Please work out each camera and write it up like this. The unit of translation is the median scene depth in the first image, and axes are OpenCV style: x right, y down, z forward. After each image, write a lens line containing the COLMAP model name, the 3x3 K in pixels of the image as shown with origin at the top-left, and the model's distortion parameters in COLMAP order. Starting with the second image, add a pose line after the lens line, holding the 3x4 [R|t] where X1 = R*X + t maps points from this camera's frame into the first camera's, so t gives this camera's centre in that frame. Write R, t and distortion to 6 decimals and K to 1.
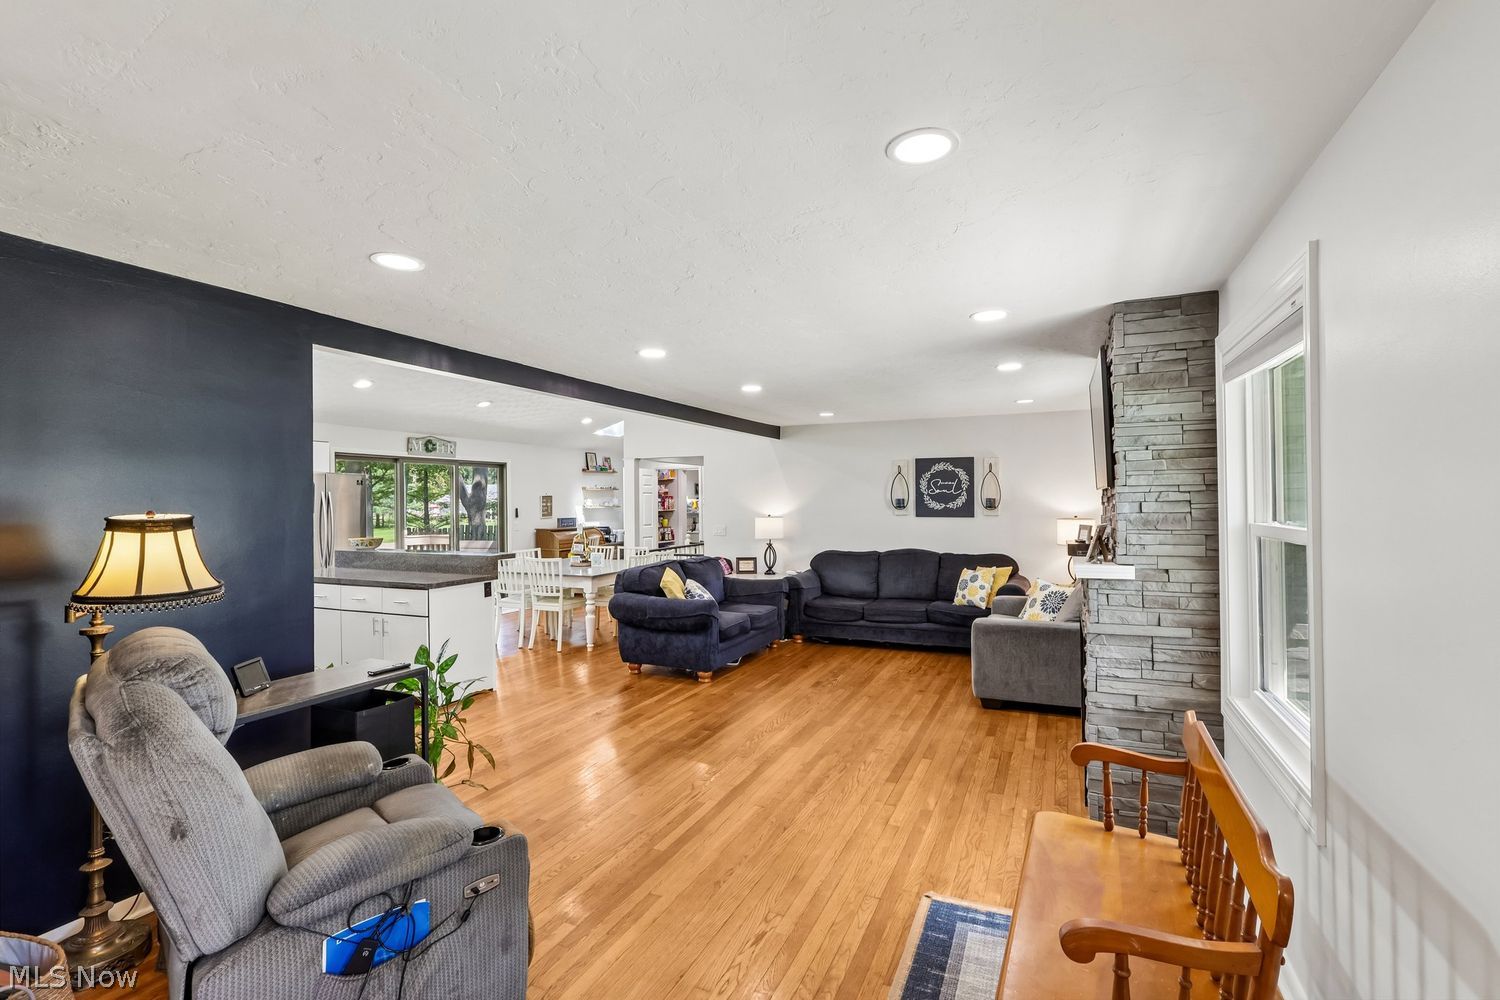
lens RADIAL K [[693.4, 0, 748.0], [0, 693.4, 497.0], [0, 0, 1]] dist [-0.001429, 0.000387]
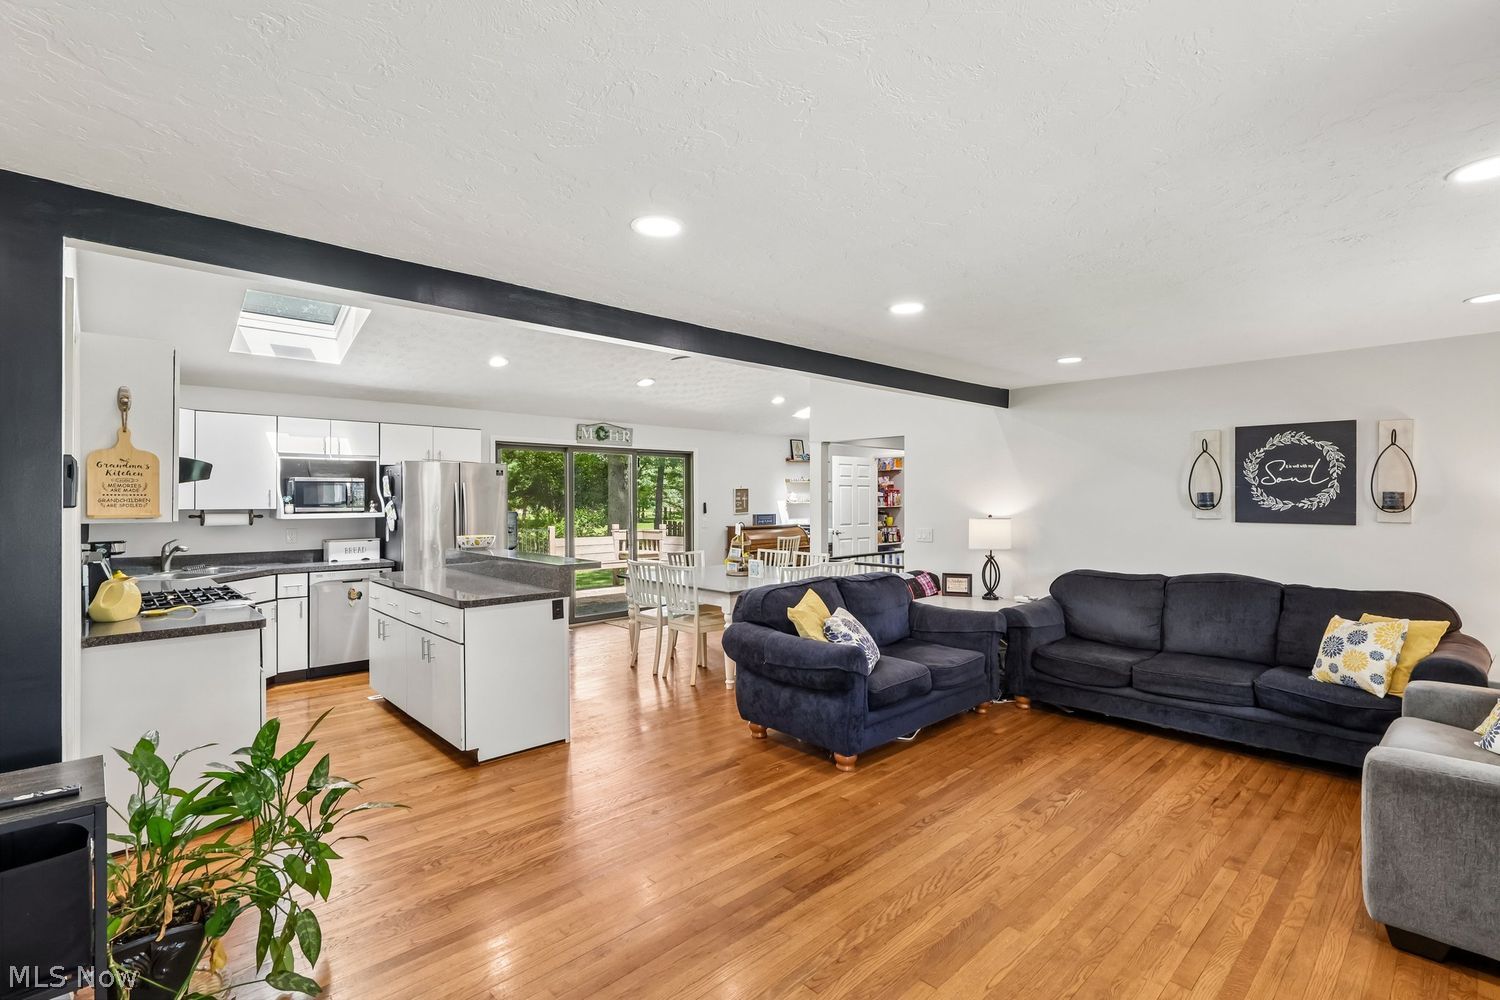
lens RADIAL K [[693.4, 0, 749.5], [0, 693.4, 497.8], [0, 0, 1]] dist [-0.001429, 0.000387]
pose [[0.925881, 0.005784, -0.377771, 0.102025], [-0.002810, 0.999961, 0.008423, 0.004128], [0.377805, -0.006737, 0.925861, 0.364898]]
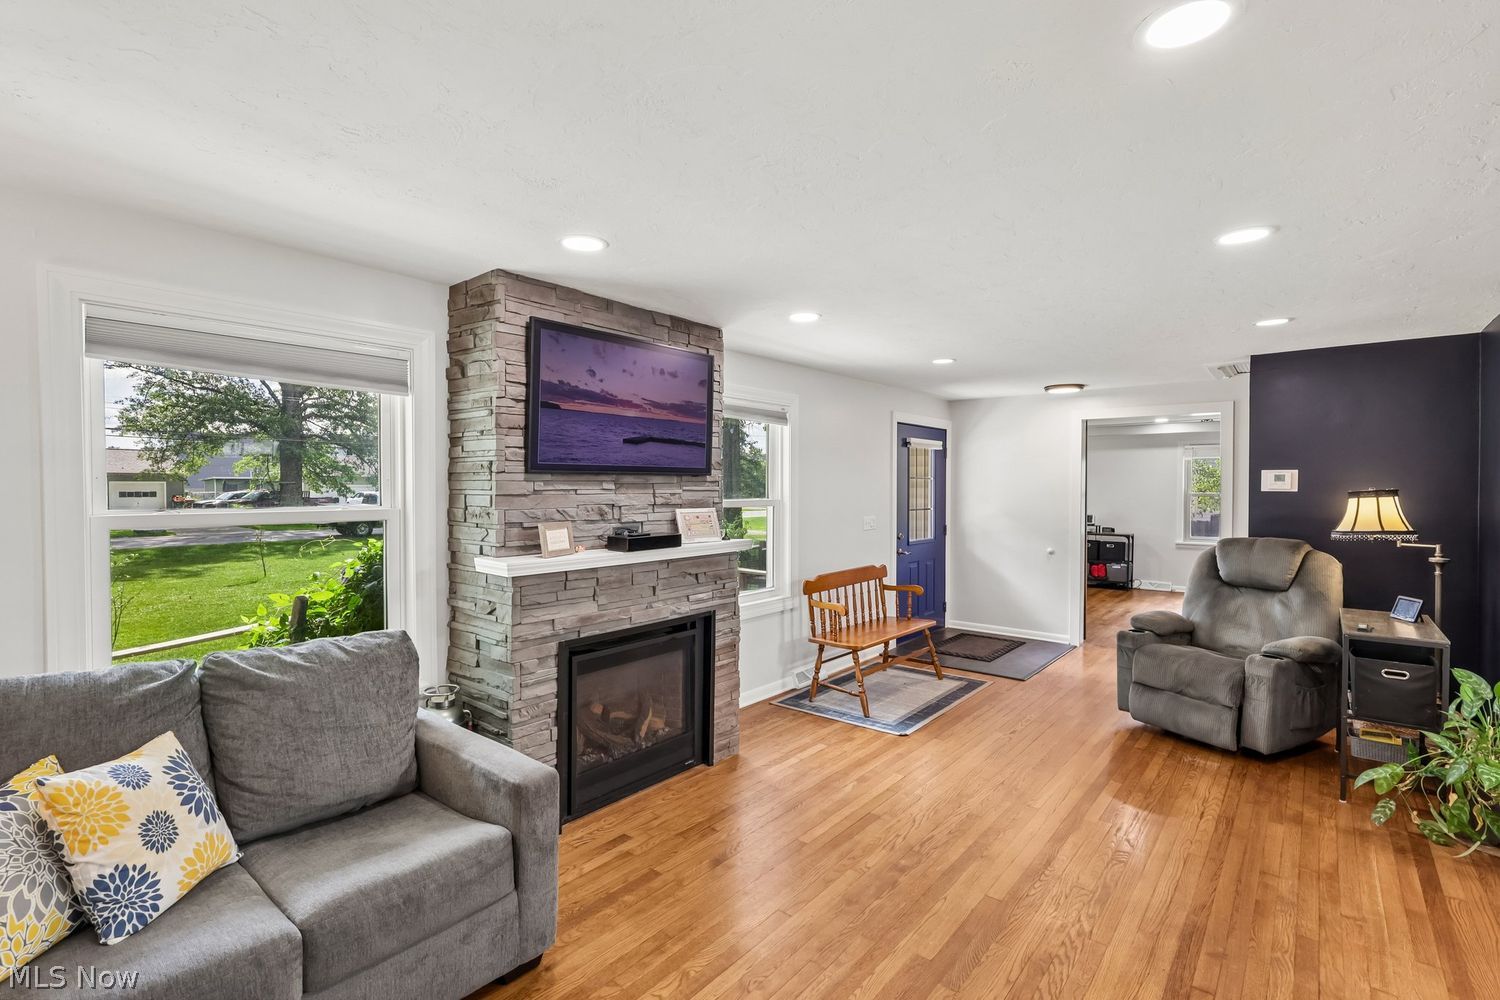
lens RADIAL K [[693.4, 0, 752.8], [0, 693.4, 499.1], [0, 0, 1]] dist [-0.001429, 0.000387]
pose [[-0.966451, 0.007694, 0.256737, 0.083854], [0.009890, 0.999925, 0.007264, 0.010376], [-0.256662, 0.009560, -0.966454, 1.207024]]
